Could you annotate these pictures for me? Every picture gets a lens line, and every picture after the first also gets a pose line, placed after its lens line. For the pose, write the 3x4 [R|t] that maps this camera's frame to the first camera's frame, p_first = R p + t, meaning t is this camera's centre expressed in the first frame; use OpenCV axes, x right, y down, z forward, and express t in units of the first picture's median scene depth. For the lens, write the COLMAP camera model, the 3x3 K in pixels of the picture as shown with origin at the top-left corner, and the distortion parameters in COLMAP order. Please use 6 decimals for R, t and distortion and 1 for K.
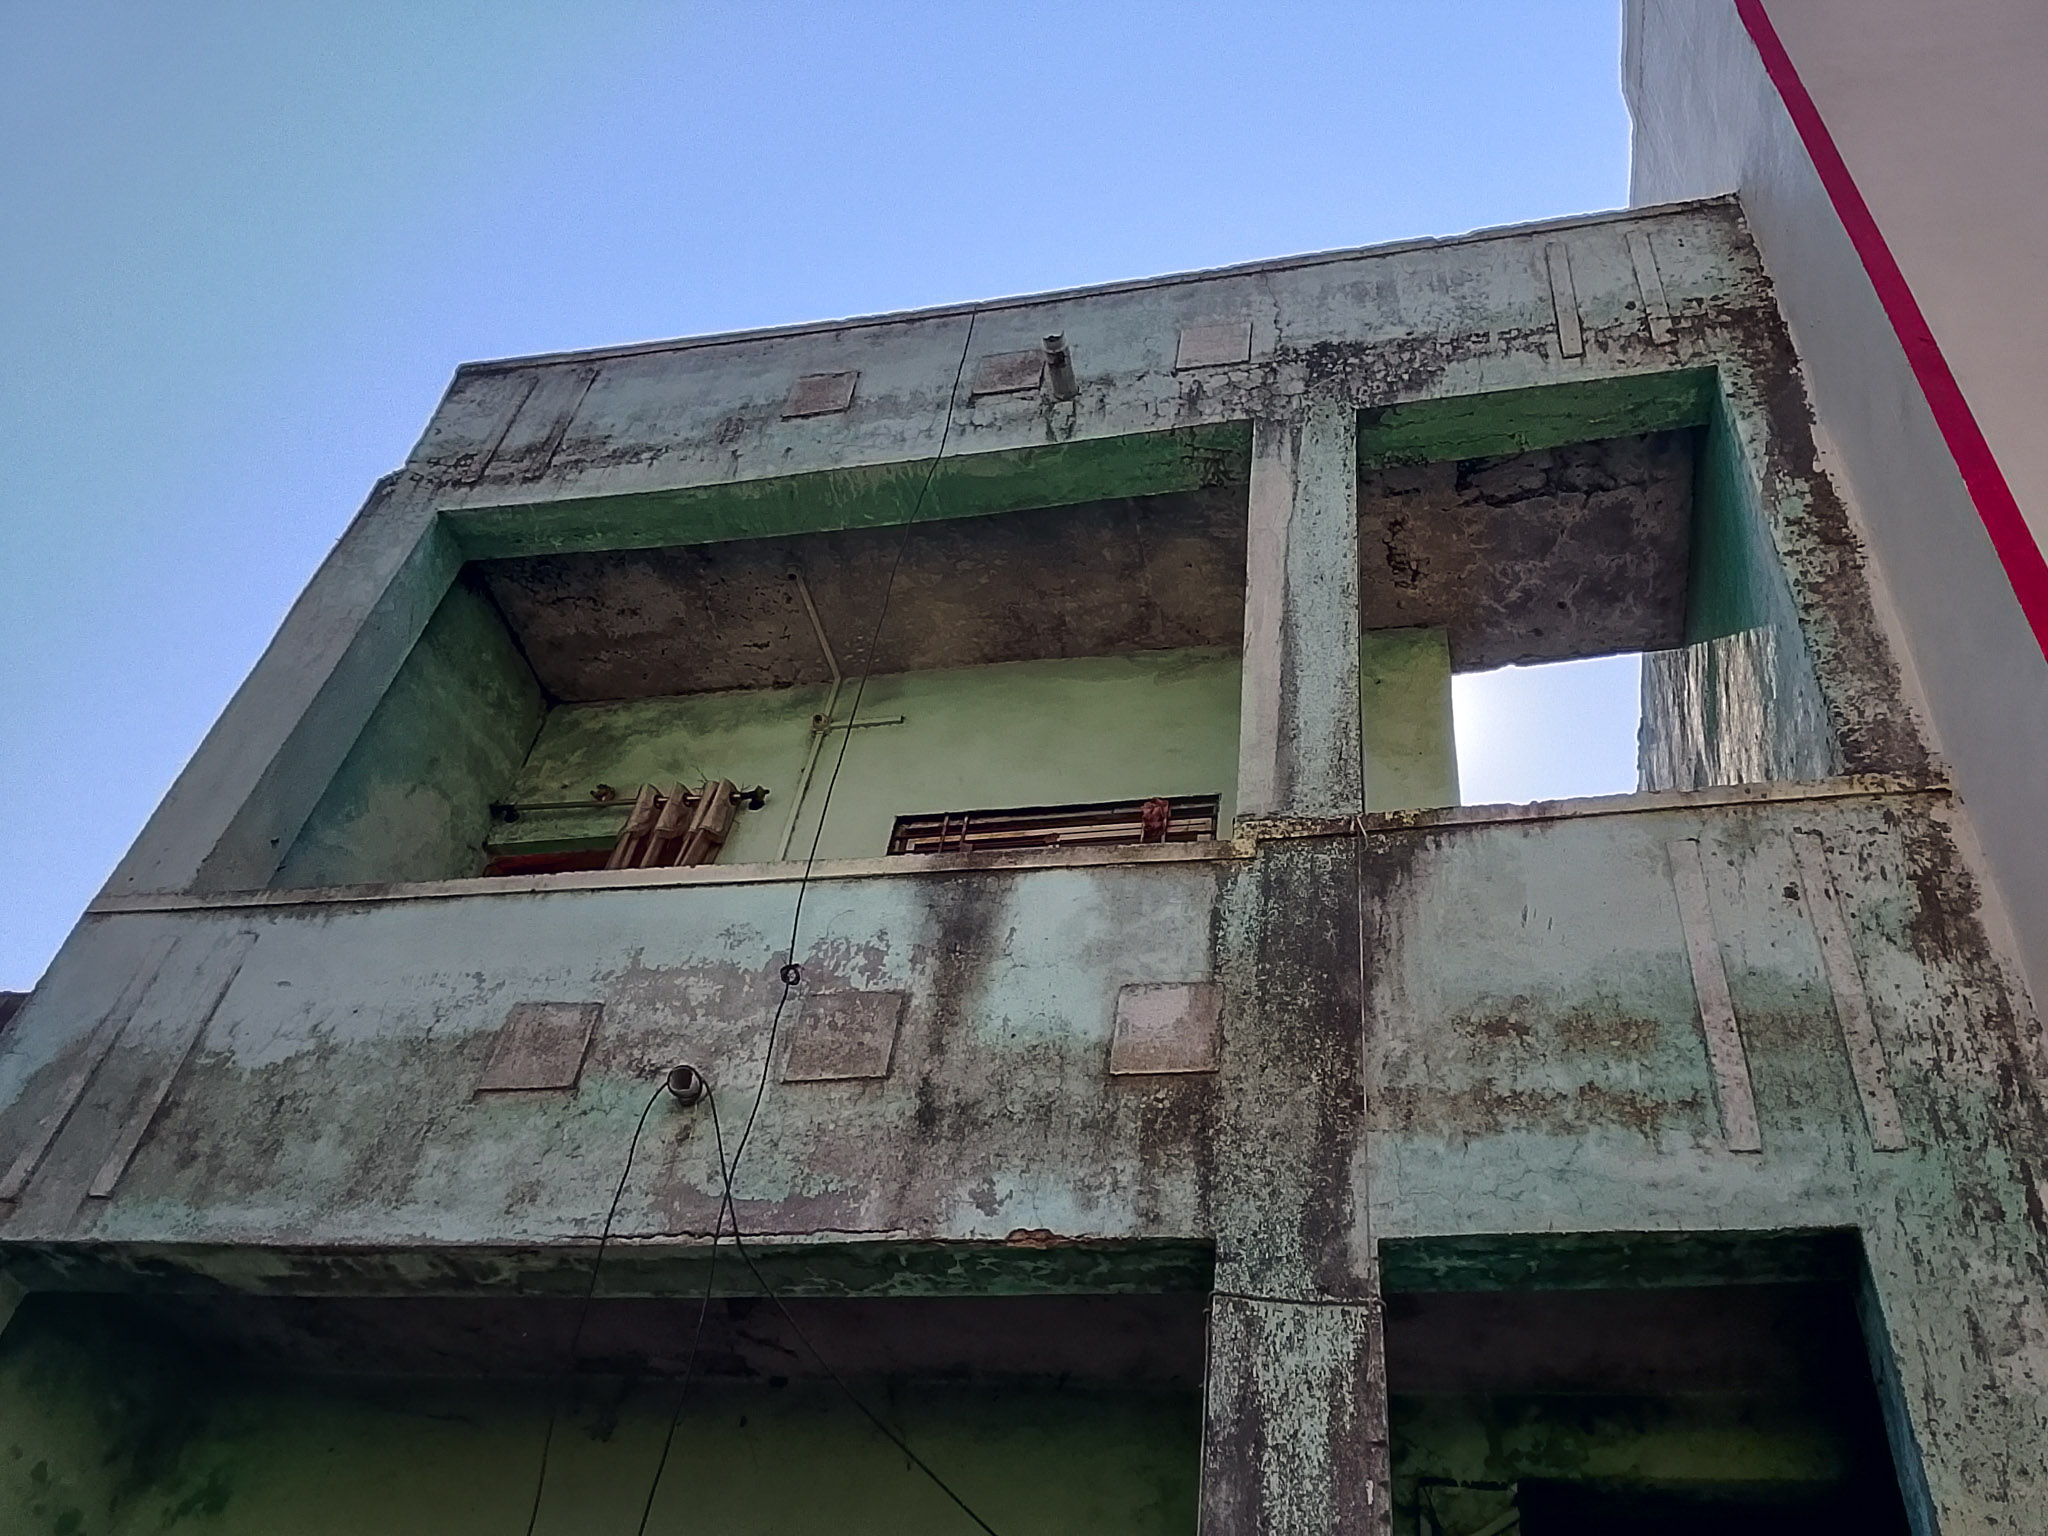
lens RADIAL K [[1662.1, 0, 1035.9], [0, 1662.1, 766.6], [0, 0, 1]] dist [0.110365, -0.166034]
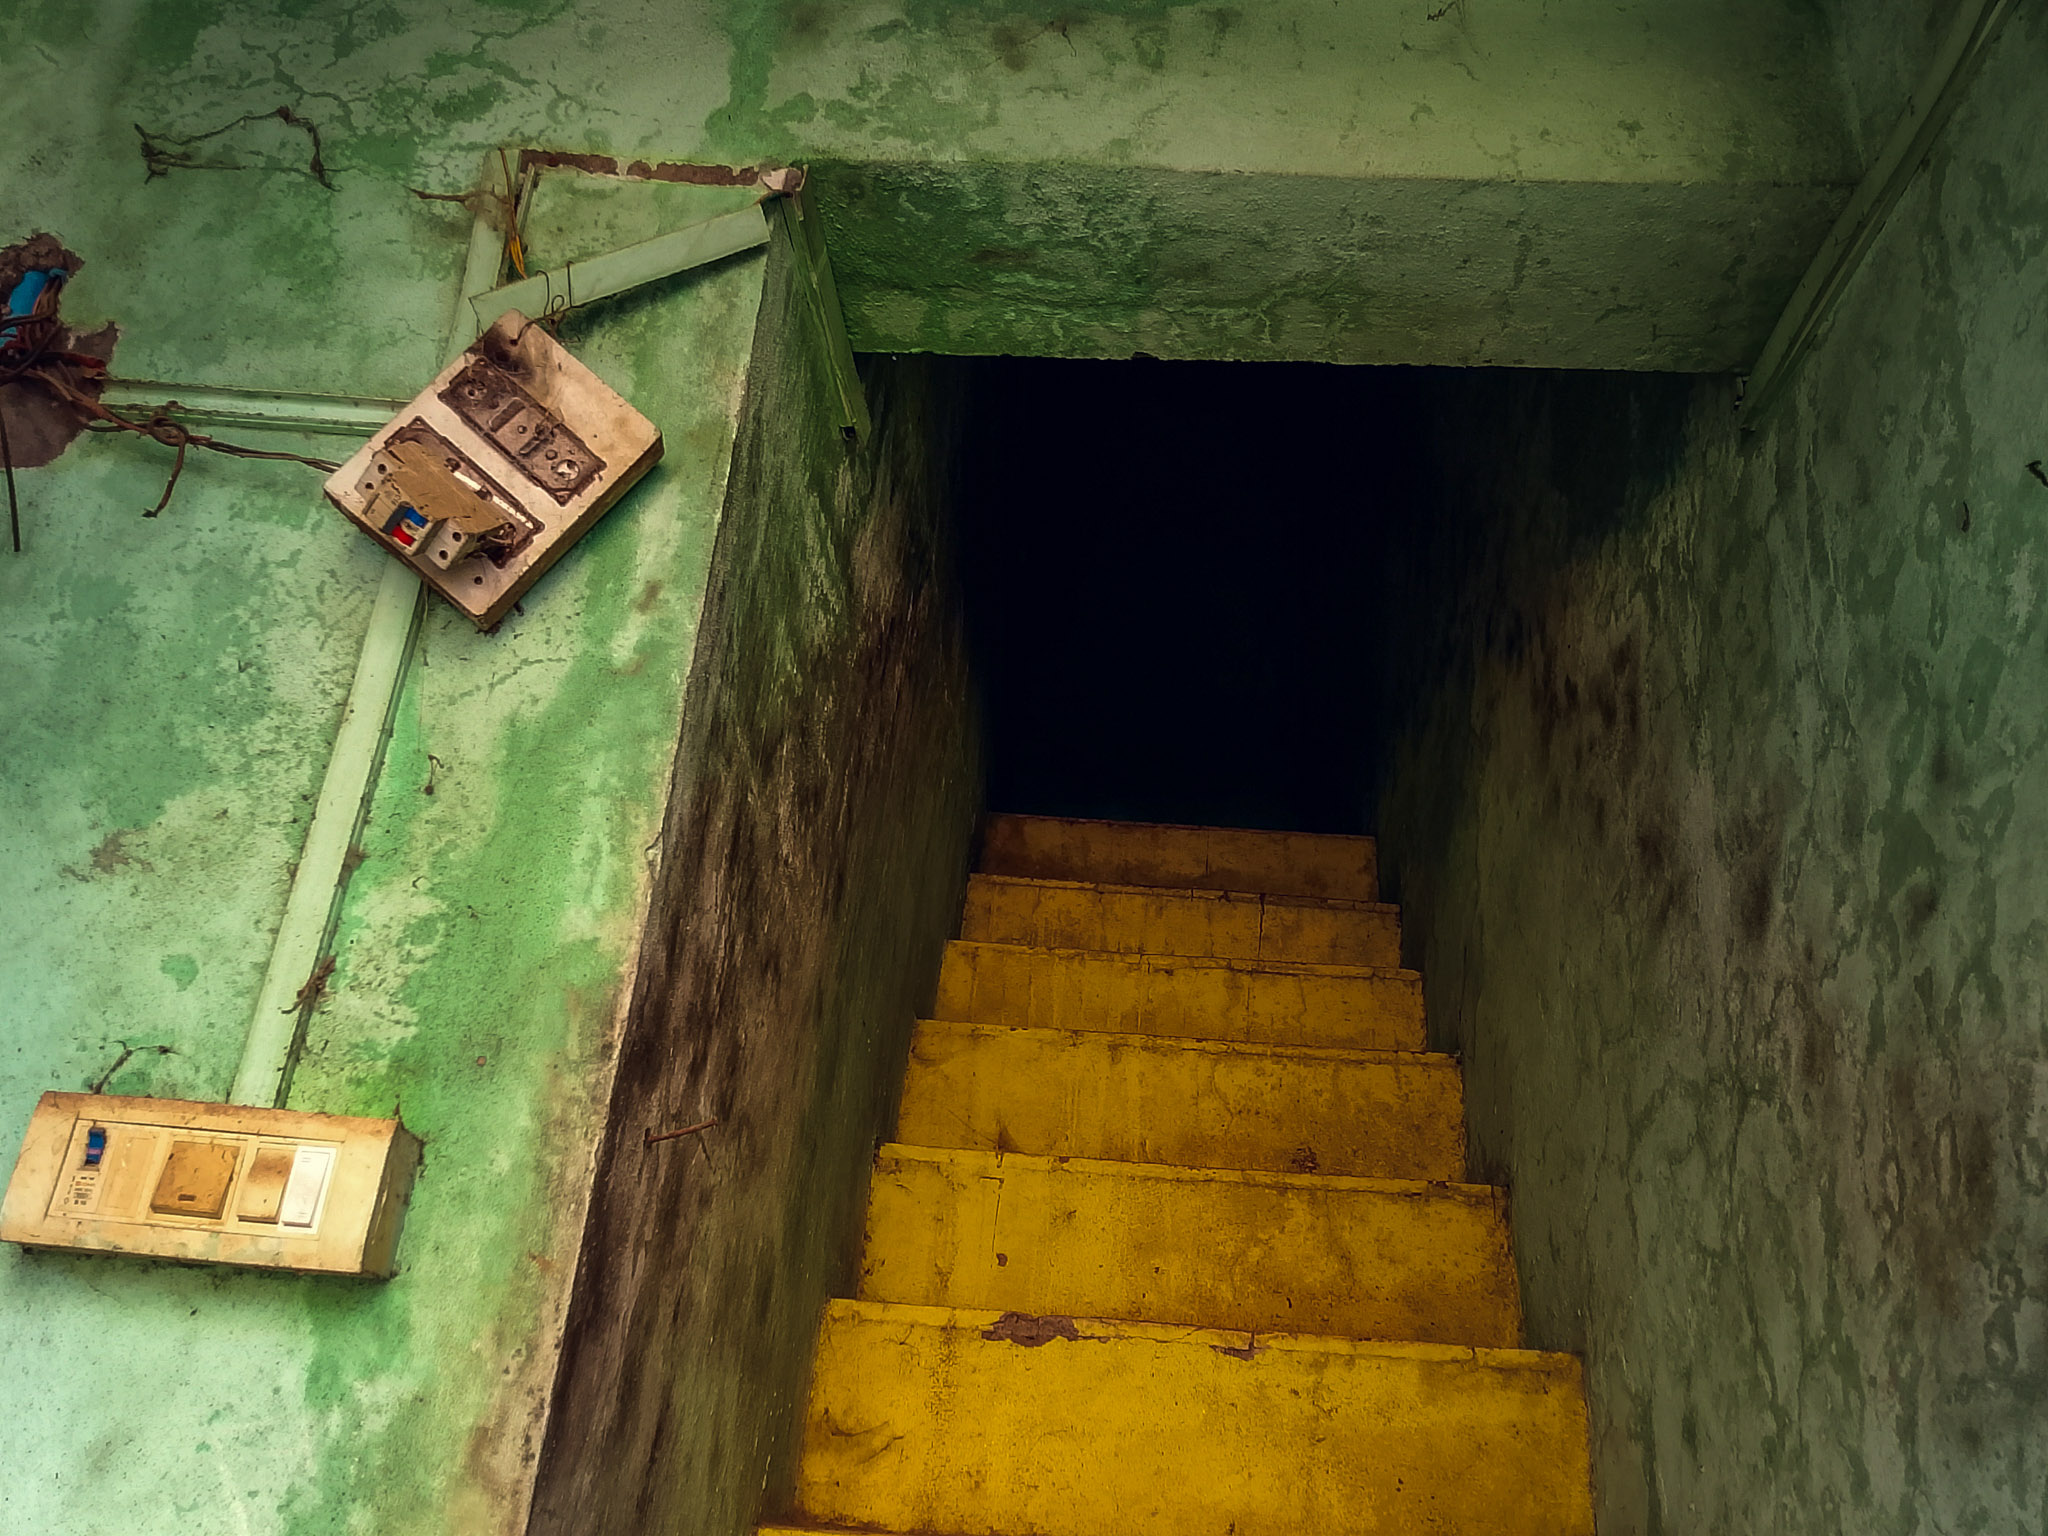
lens RADIAL K [[1679.1, 0, 1040.5], [0, 1679.1, 772.3], [0, 0, 1]] dist [0.110568, -0.166787]
pose [[0.978427, 0.048913, 0.200717, 0.268620], [-0.115968, 0.934092, 0.337675, 0.411034], [-0.170972, -0.353667, 0.919613, 0.623277]]
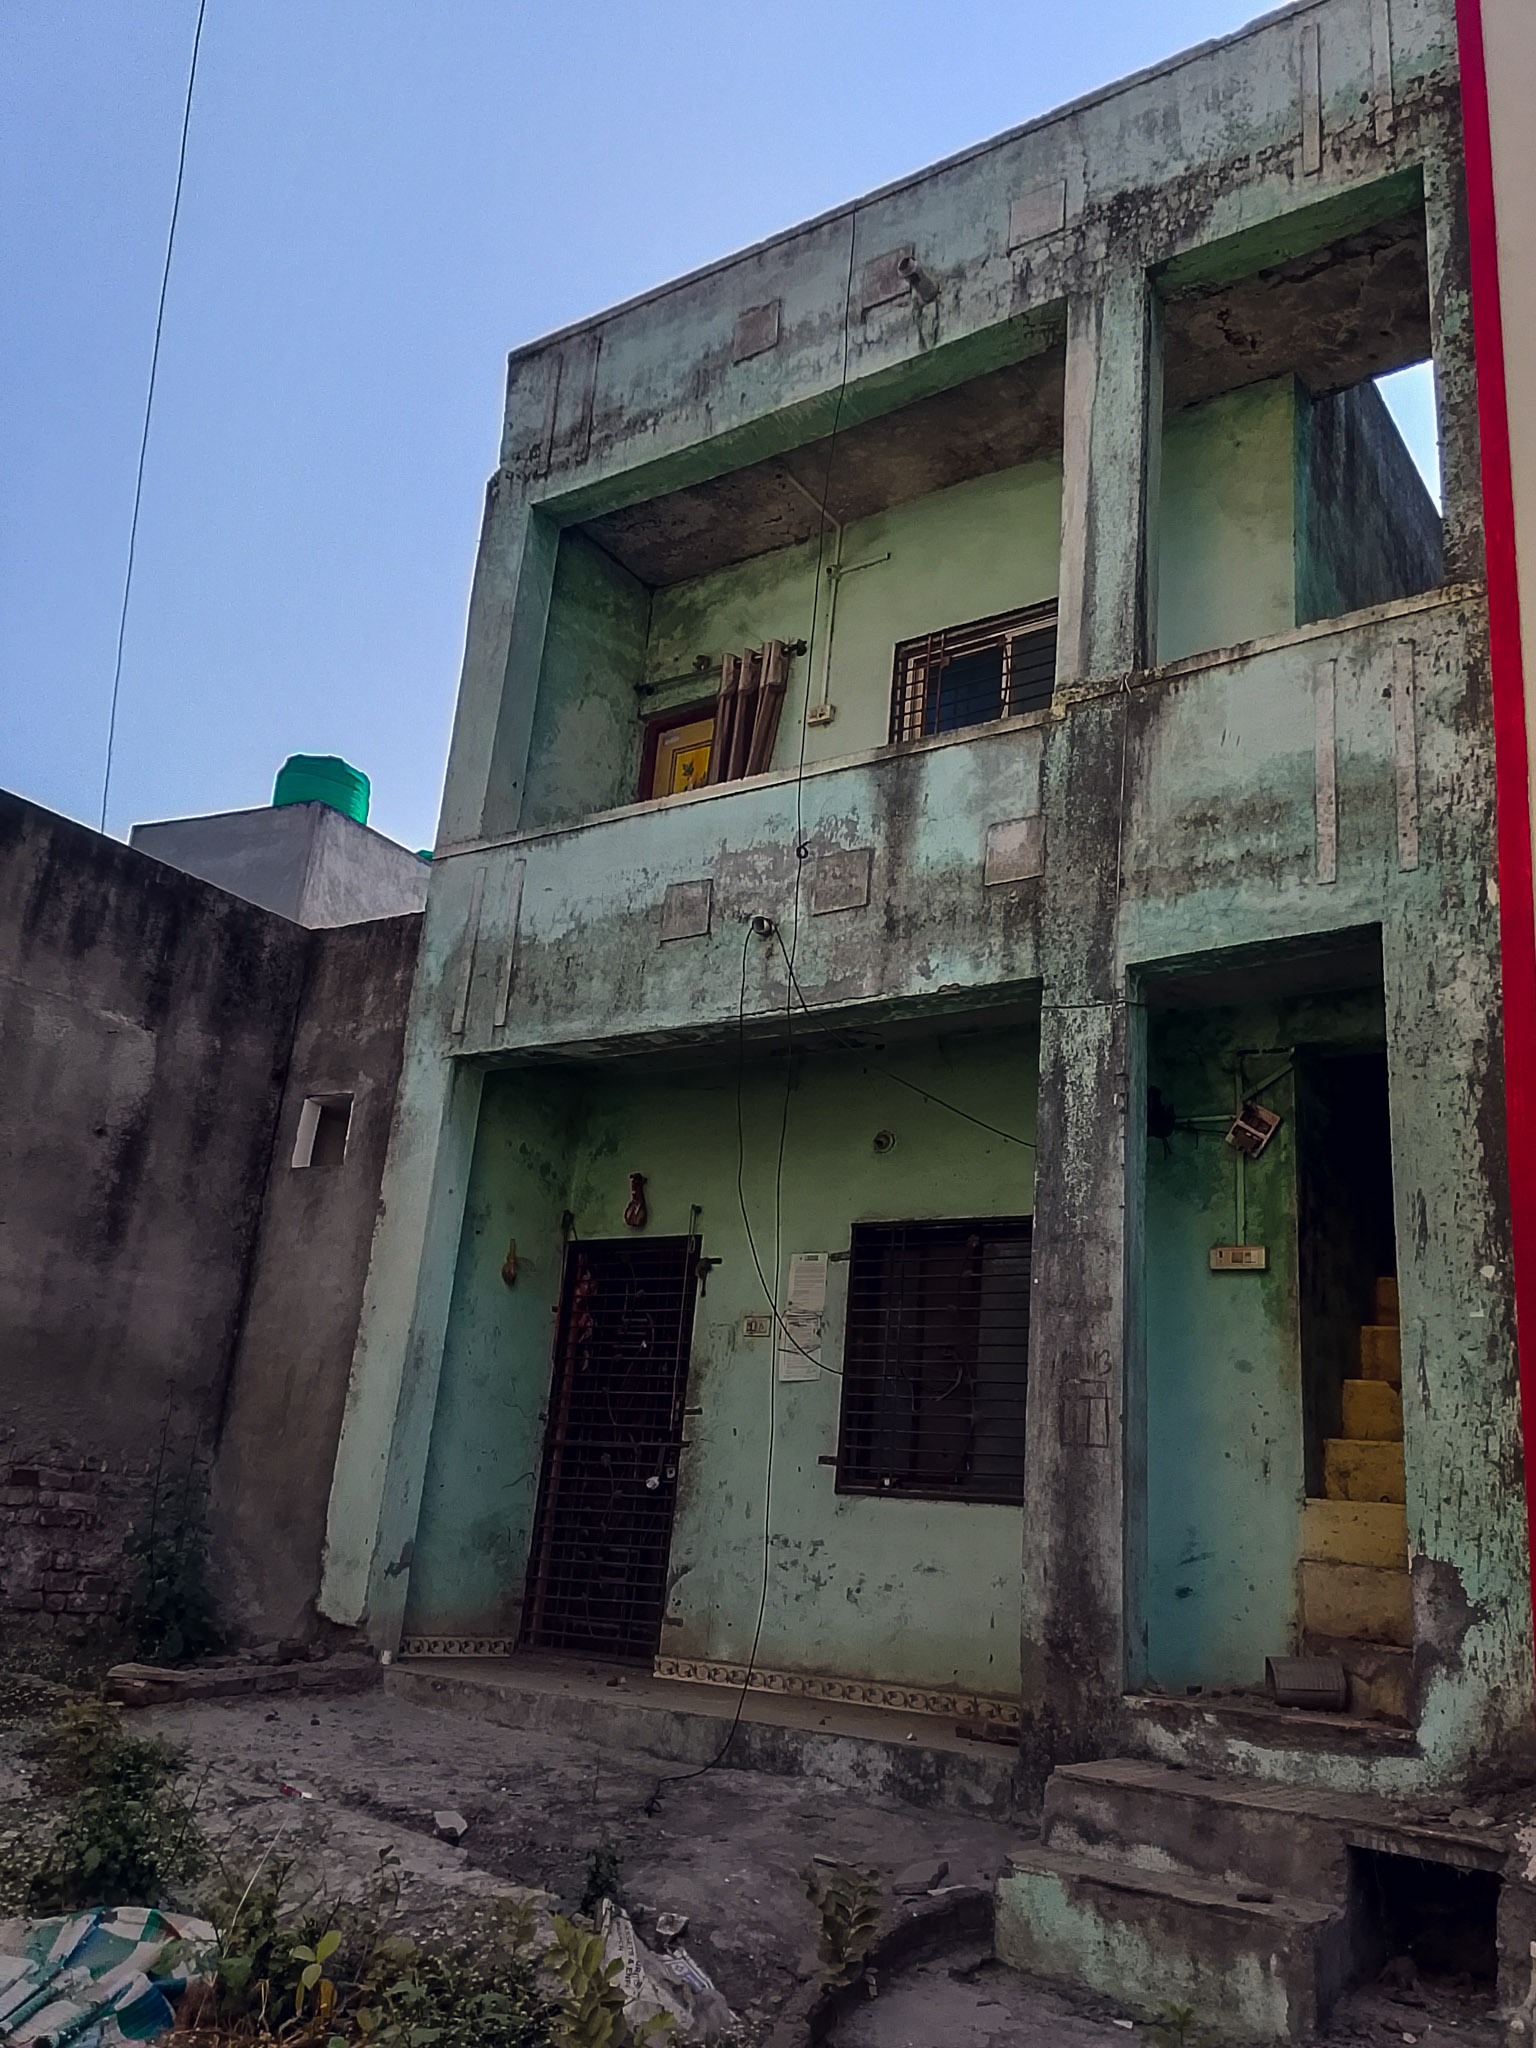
lens RADIAL K [[1662.1, 0, 762.2], [0, 1662.1, 1028.9], [0, 0, 1]] dist [0.110365, -0.166034]
pose [[0.923882, -0.156984, -0.348996, 0.377635], [0.290658, 0.881078, 0.373122, -0.361823], [0.248918, -0.446159, 0.859641, -0.547276]]
